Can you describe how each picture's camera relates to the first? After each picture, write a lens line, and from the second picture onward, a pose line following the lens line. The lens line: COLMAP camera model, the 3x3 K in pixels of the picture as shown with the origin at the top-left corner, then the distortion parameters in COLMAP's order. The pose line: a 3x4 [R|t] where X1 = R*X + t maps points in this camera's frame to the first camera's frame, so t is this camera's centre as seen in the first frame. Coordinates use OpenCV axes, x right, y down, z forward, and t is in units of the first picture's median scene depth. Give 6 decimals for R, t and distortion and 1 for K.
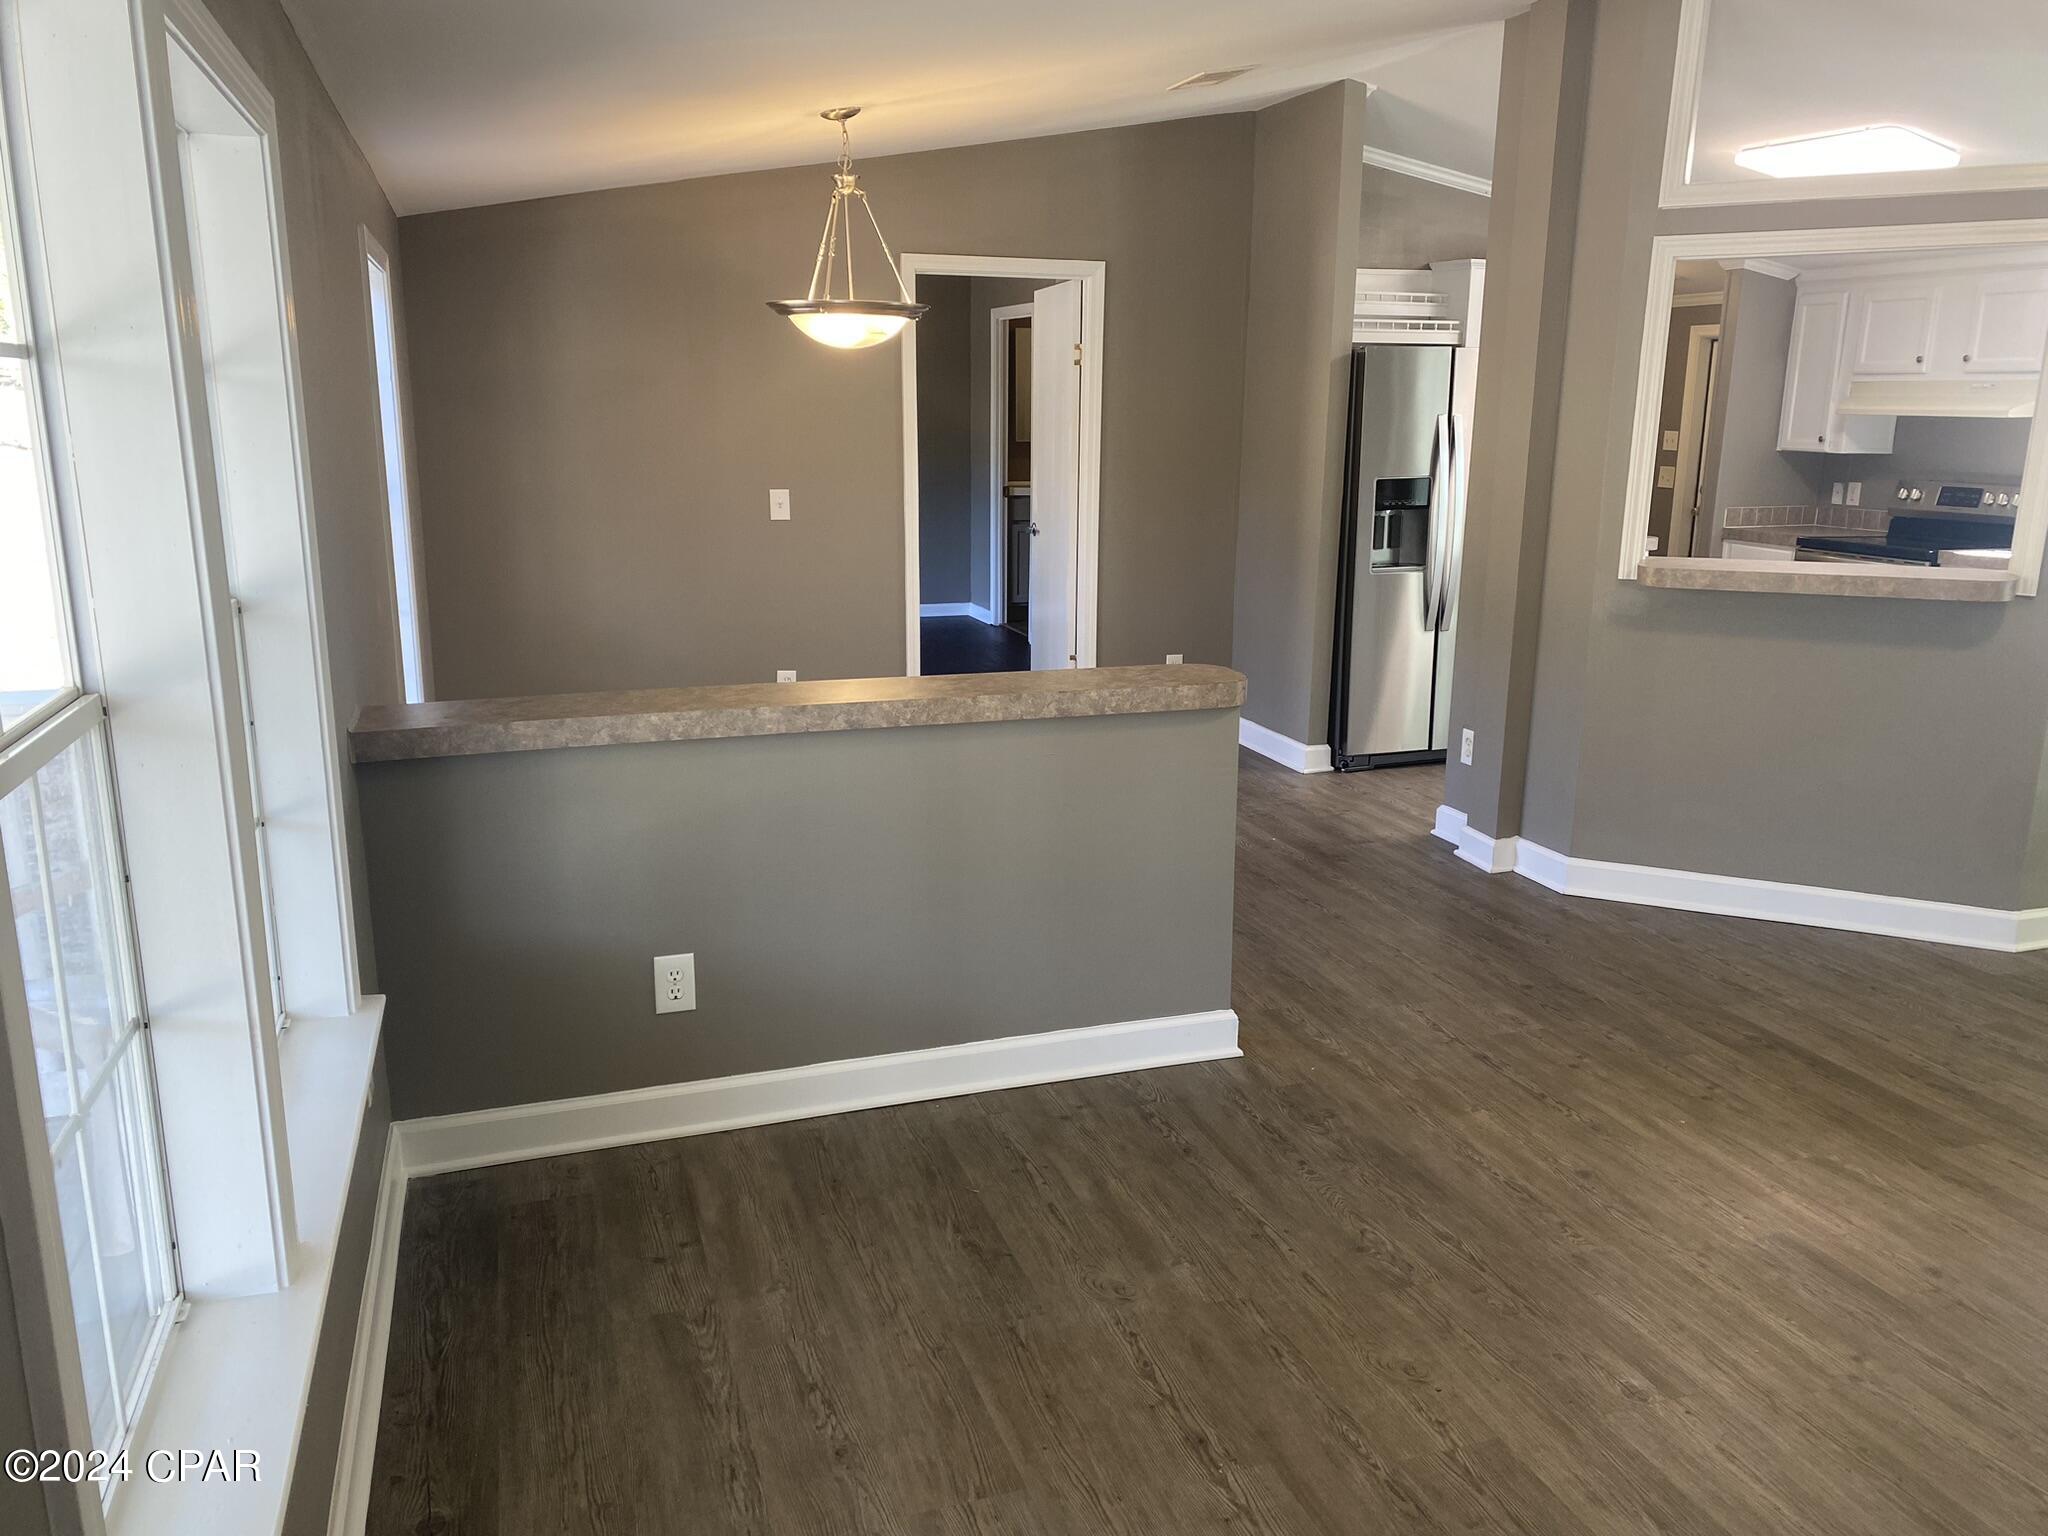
lens RADIAL K [[1542.7, 0, 1025.8], [0, 1542.7, 788.4], [0, 0, 1]] dist [0.011253, -0.010287]
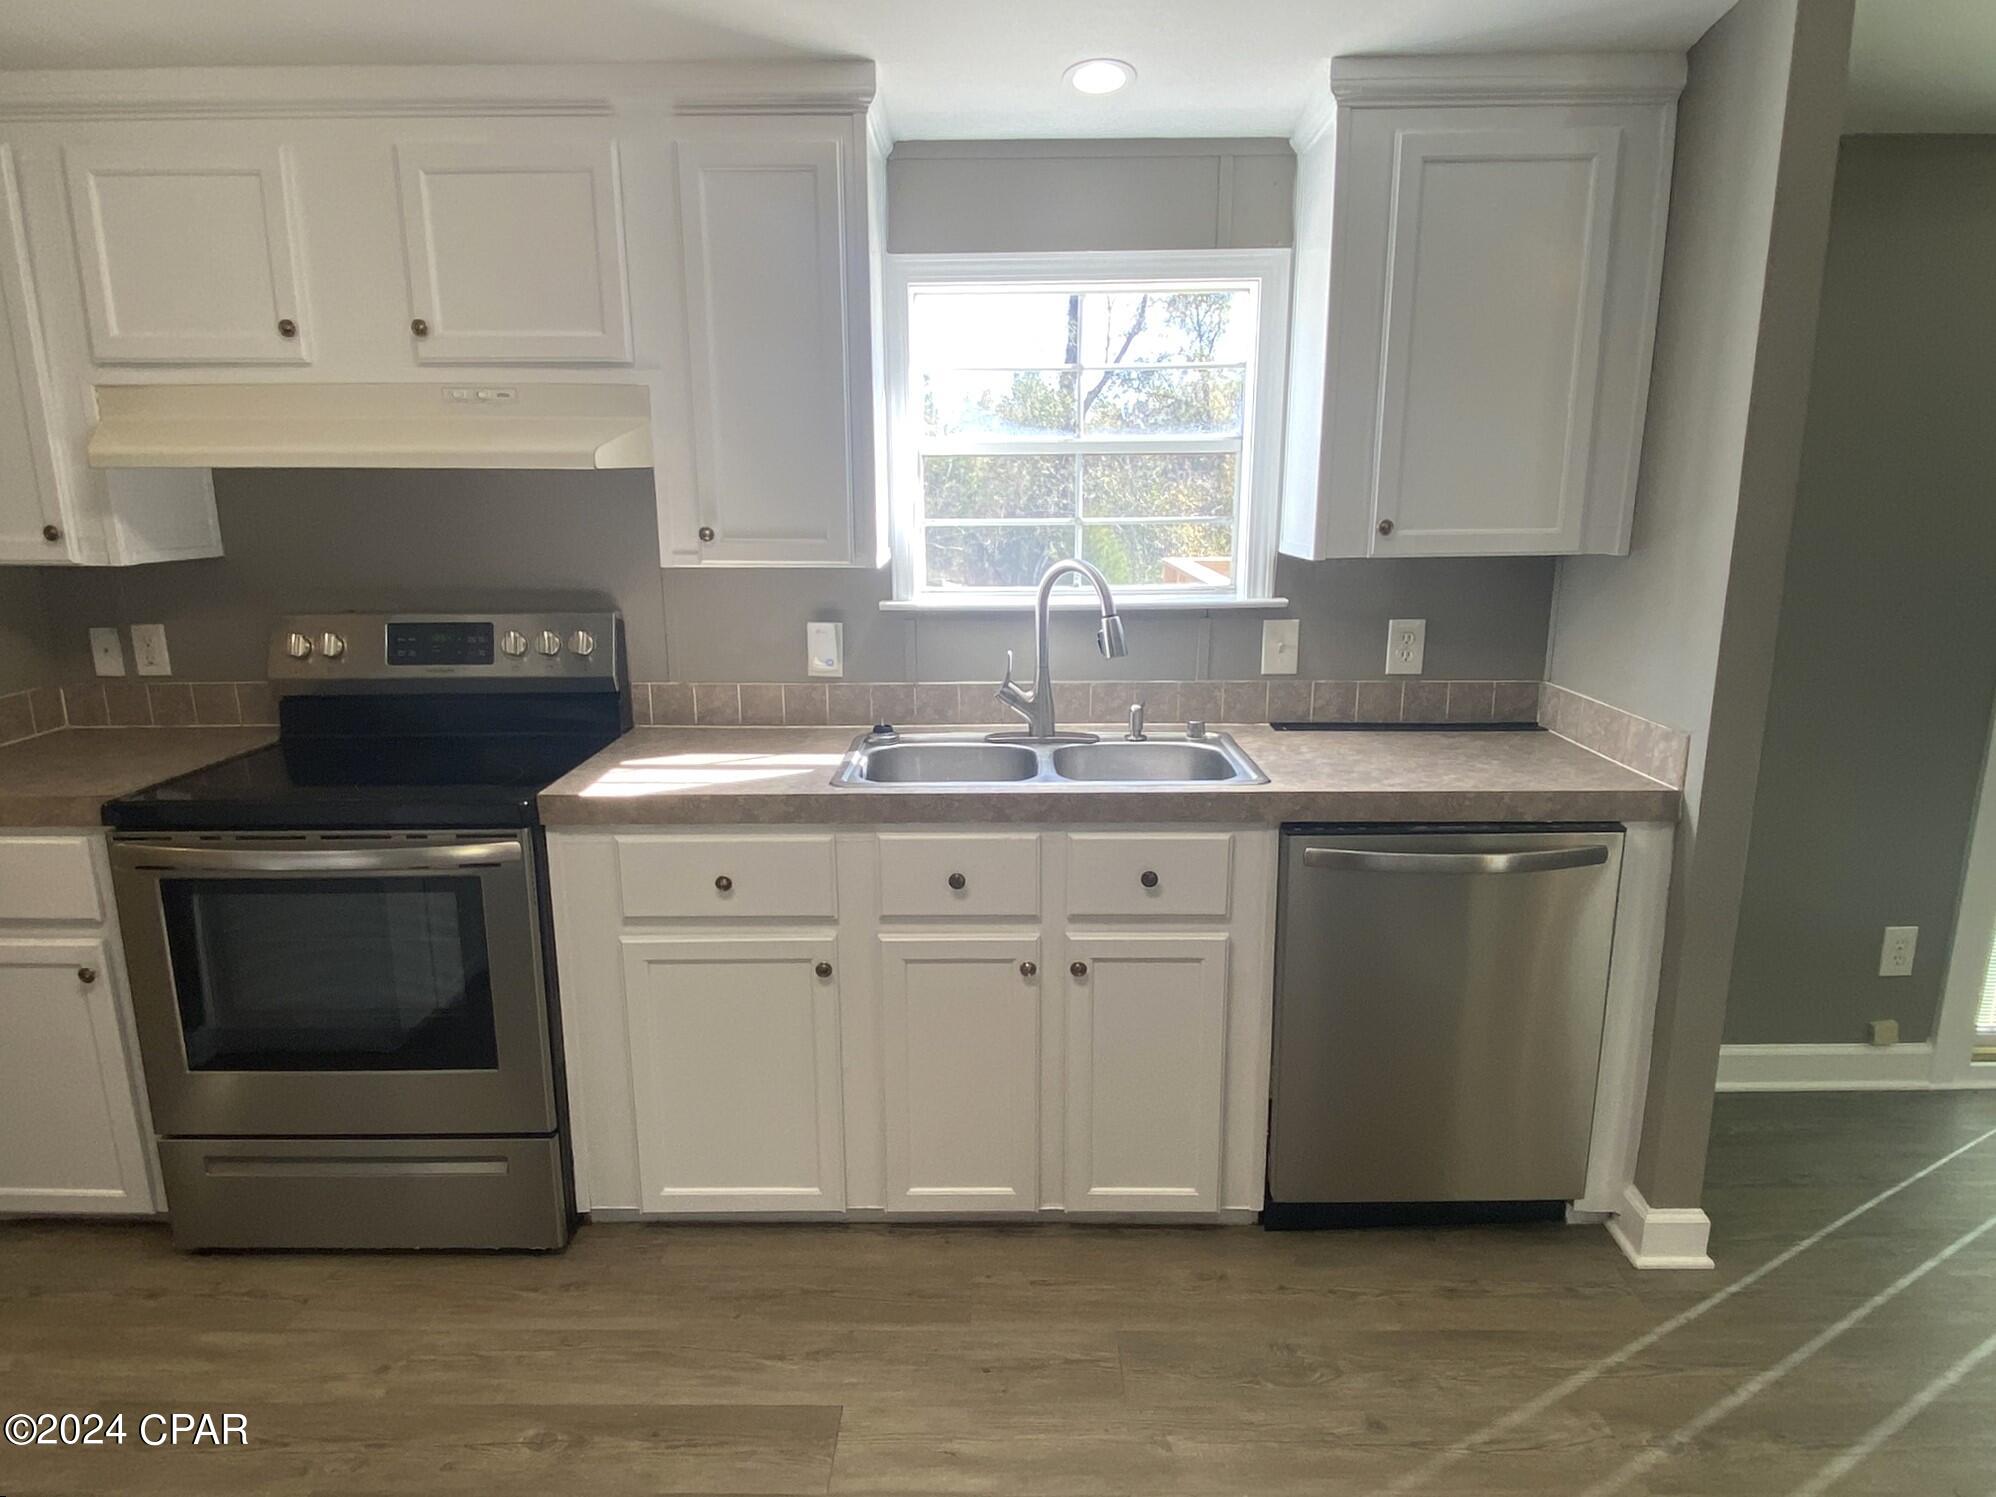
lens RADIAL K [[1212.3, 0, 996.4], [0, 1212.3, 759.1], [0, 0, 1]] dist [0.052057, -0.058745]
pose [[0.322352, -0.229186, 0.918457, 0.567472], [0.236747, 0.958934, 0.156195, -0.312857], [-0.916537, 0.167092, 0.363374, 1.304958]]
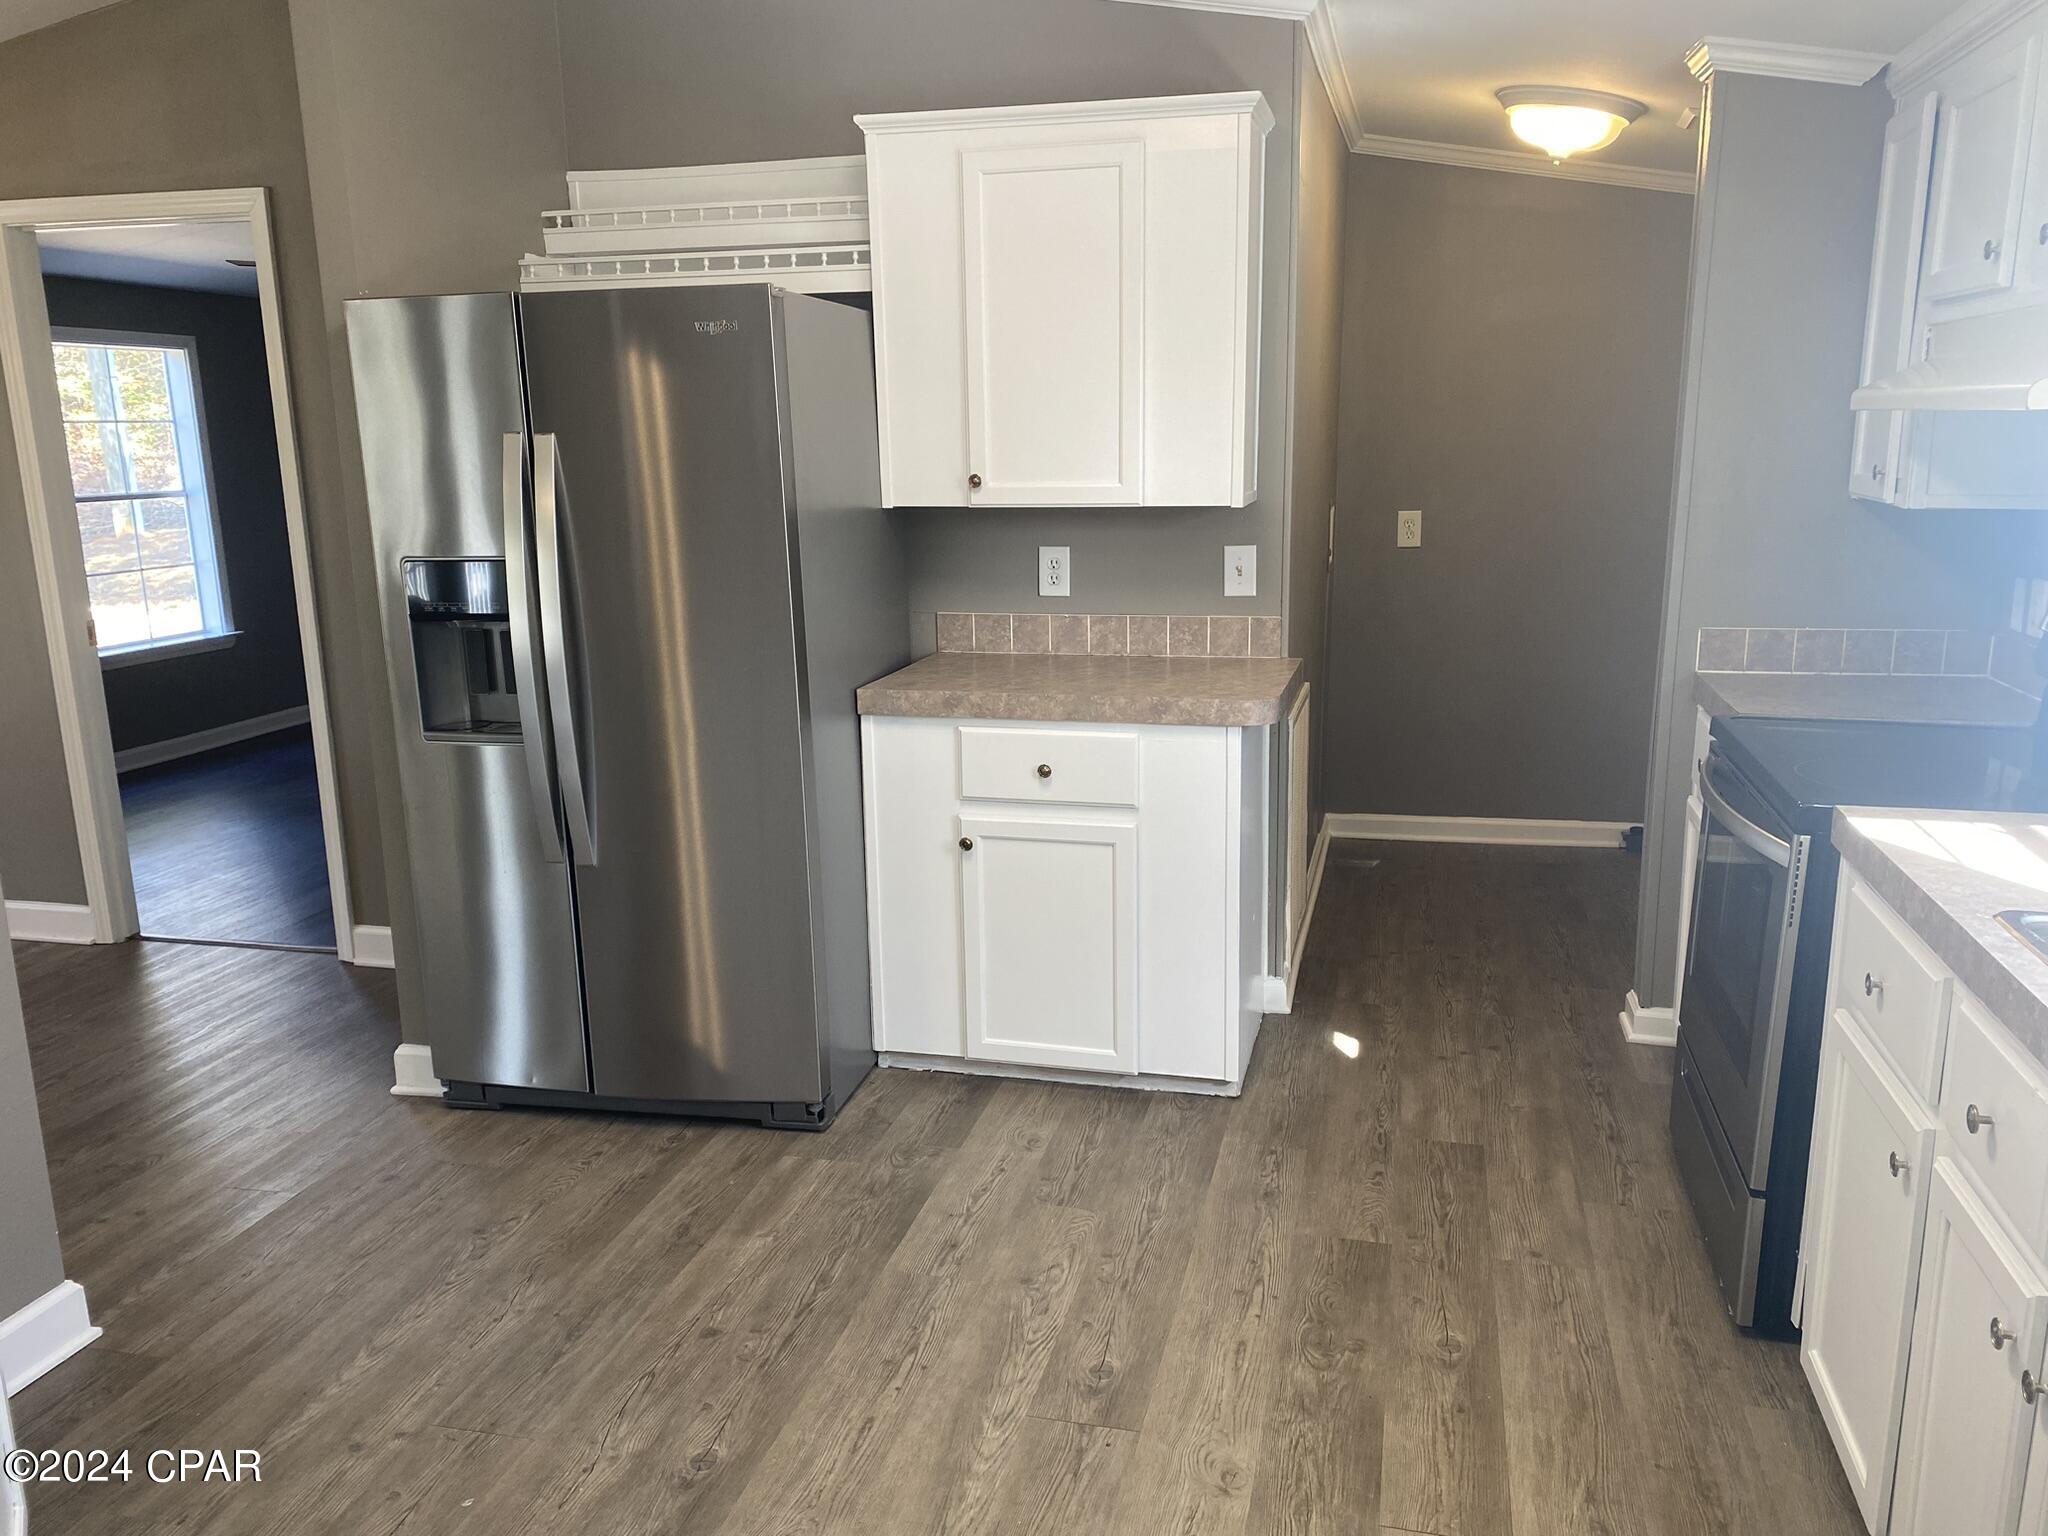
lens RADIAL K [[1554.6, 0, 1018.1], [0, 1554.6, 769.4], [0, 0, 1]] dist [0.006052, -0.004072]
pose [[0.841852, 0.098786, -0.530591, 1.048212], [-0.108882, 0.993979, 0.012305, -0.248844], [0.528612, 0.047412, 0.847539, 1.044267]]
